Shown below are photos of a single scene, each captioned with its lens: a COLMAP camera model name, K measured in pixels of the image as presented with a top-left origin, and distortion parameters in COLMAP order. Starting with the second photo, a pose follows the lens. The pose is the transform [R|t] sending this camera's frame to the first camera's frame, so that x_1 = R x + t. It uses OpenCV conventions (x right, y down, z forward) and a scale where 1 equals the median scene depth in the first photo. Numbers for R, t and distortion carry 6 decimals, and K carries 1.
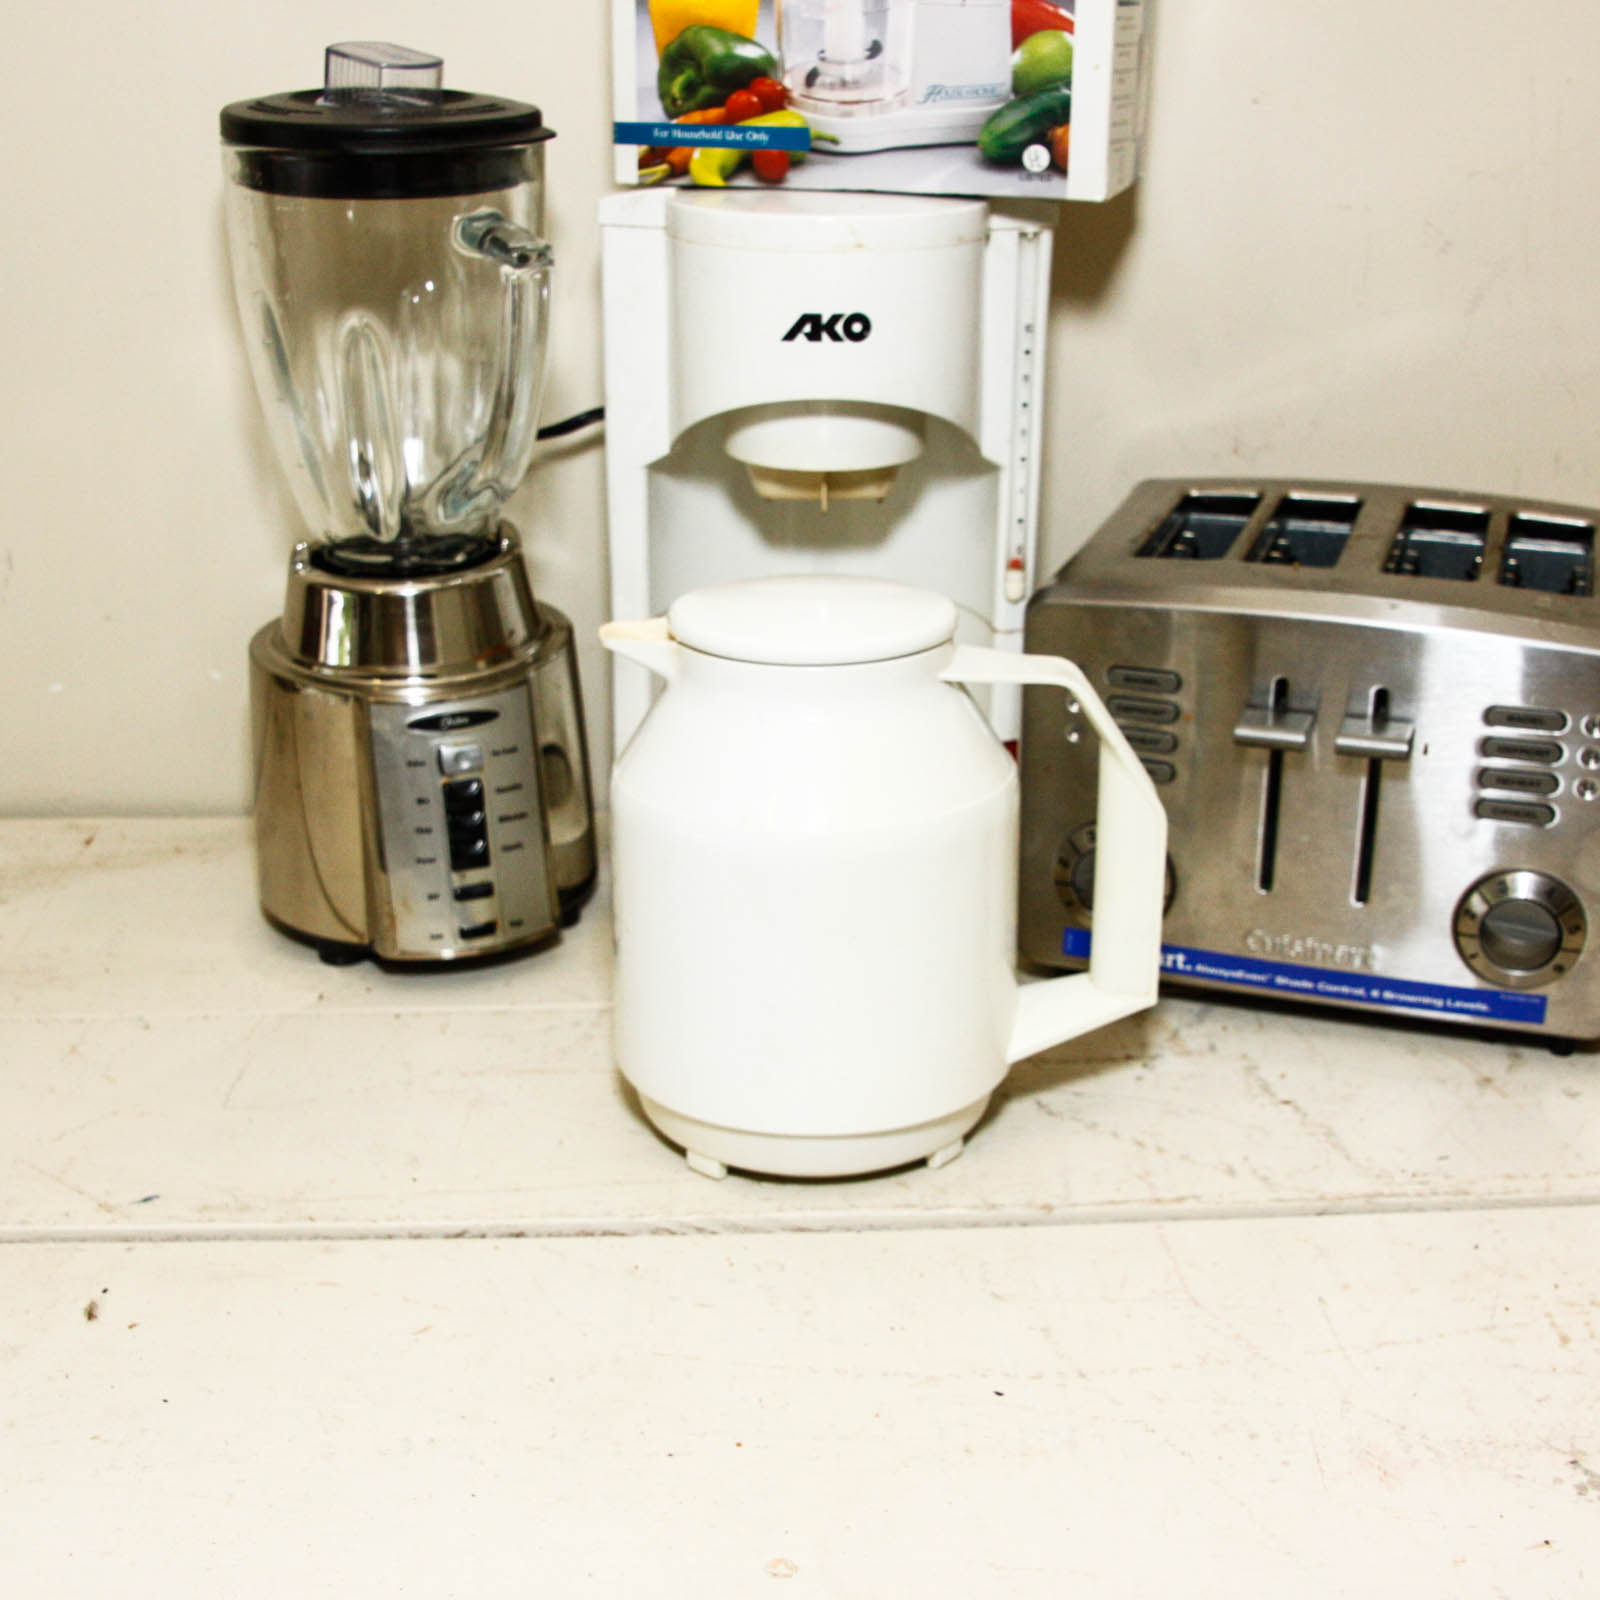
lens RADIAL K [[2161.3, 0, 804.9], [0, 2161.3, 825.4], [0, 0, 1]] dist [-0.139690, 0.112041]
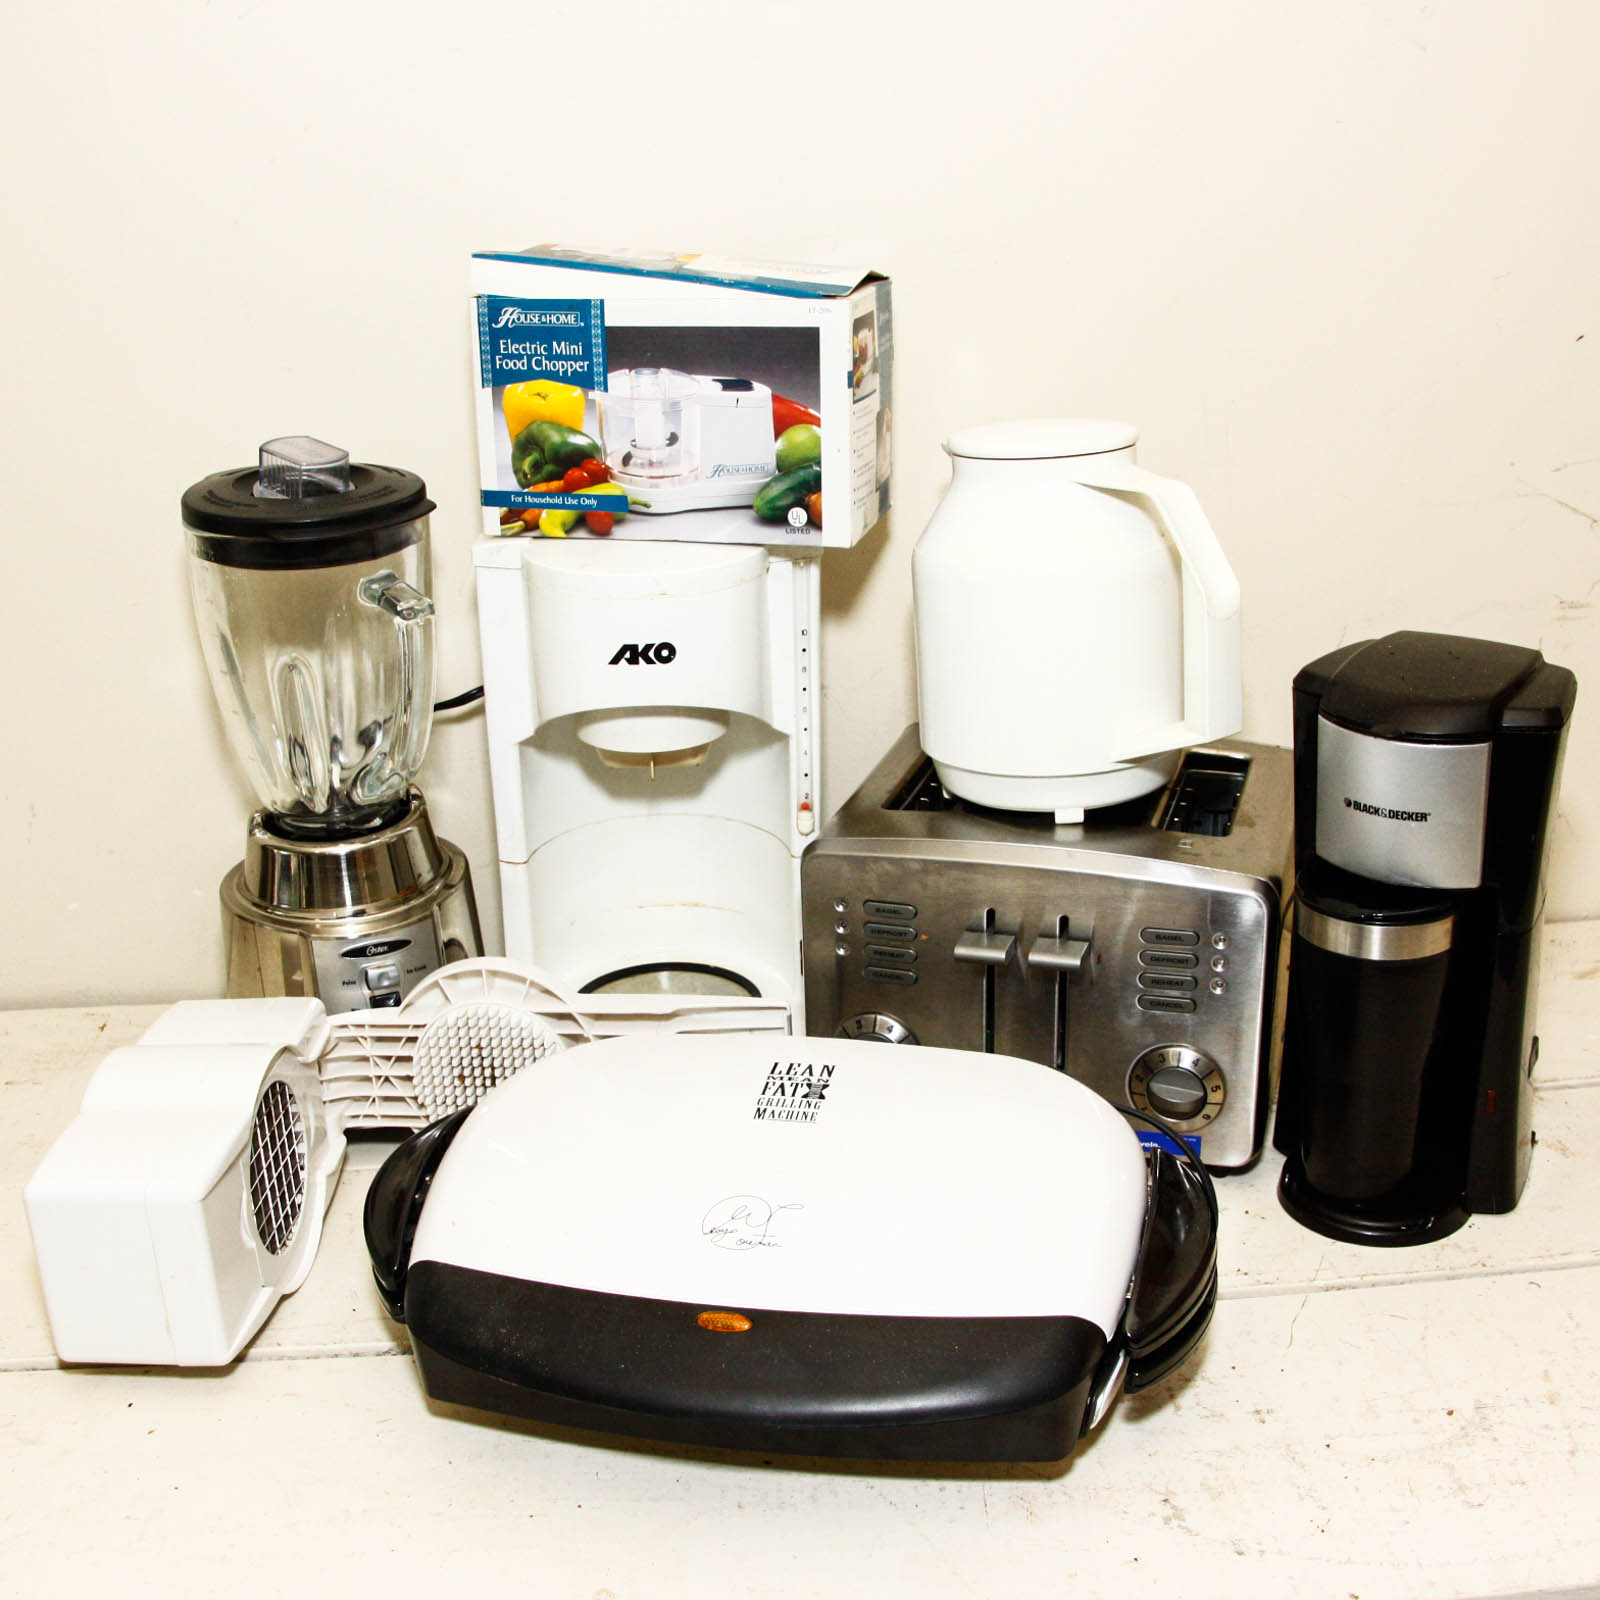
lens RADIAL K [[1993.1, 0, 806.4], [0, 1993.1, 827.1], [0, 0, 1]] dist [-0.160287, 0.063388]
pose [[0.999093, -0.035078, 0.024130, 0.075870], [0.035431, 0.999269, -0.014373, -0.100561], [-0.023608, 0.015215, 0.999605, -0.224127]]
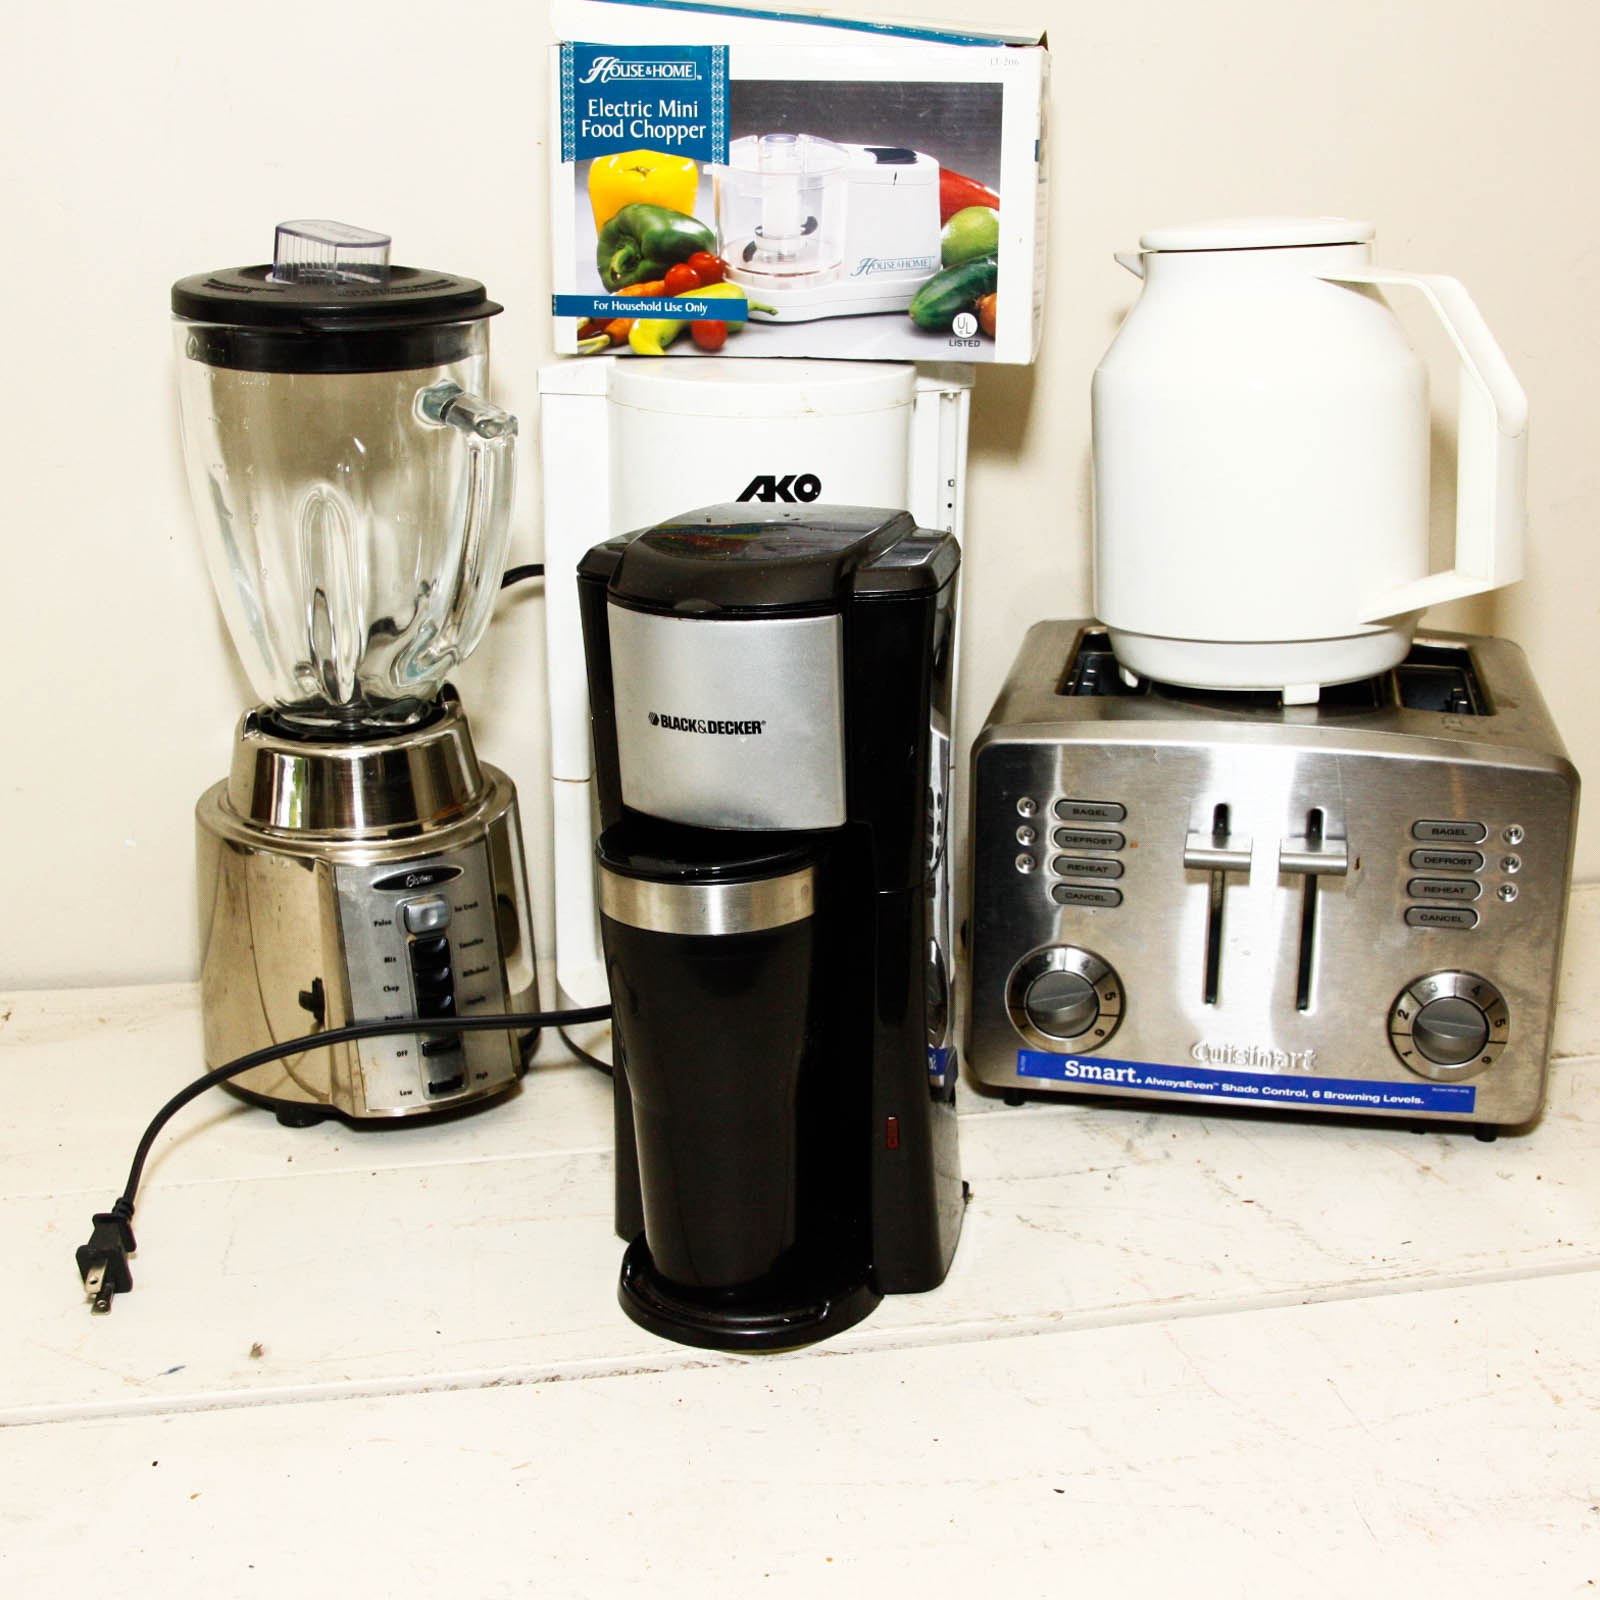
lens RADIAL K [[2164.1, 0, 804.3], [0, 2164.1, 834.1], [0, 0, 1]] dist [-0.133196, 0.084284]
pose [[0.990765, -0.042986, 0.128594, -0.117053], [0.050658, 0.997089, -0.056991, -0.002708], [-0.125770, 0.062979, 0.990058, -0.034149]]
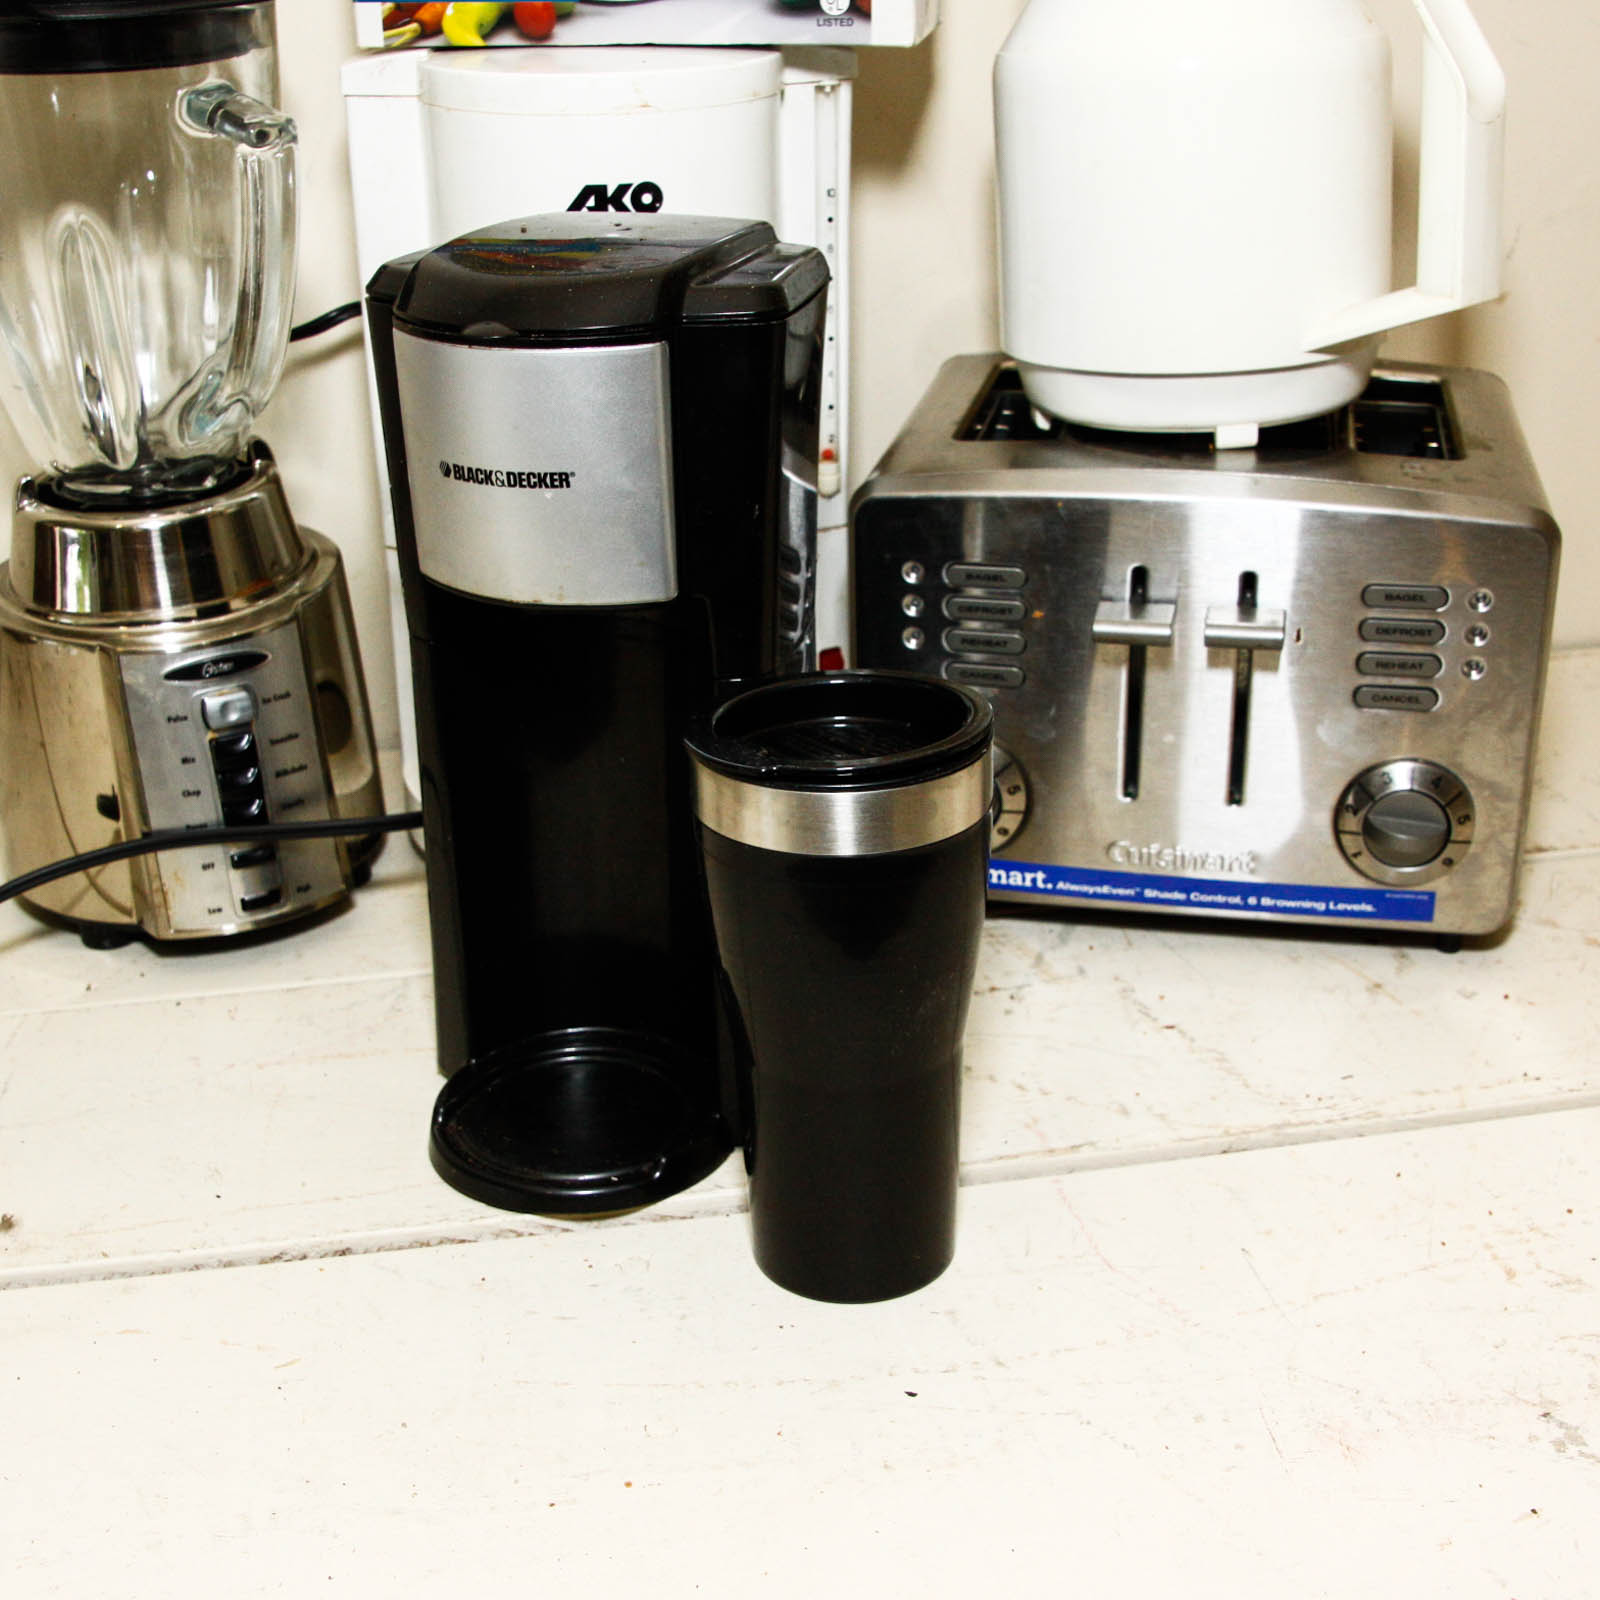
lens RADIAL K [[2164.1, 0, 804.3], [0, 2164.1, 834.1], [0, 0, 1]] dist [-0.133196, 0.084284]
pose [[0.991140, -0.070356, 0.112654, -0.028635], [0.064196, 0.996285, 0.057406, -0.016088], [-0.116275, -0.049666, 0.991975, 0.097928]]
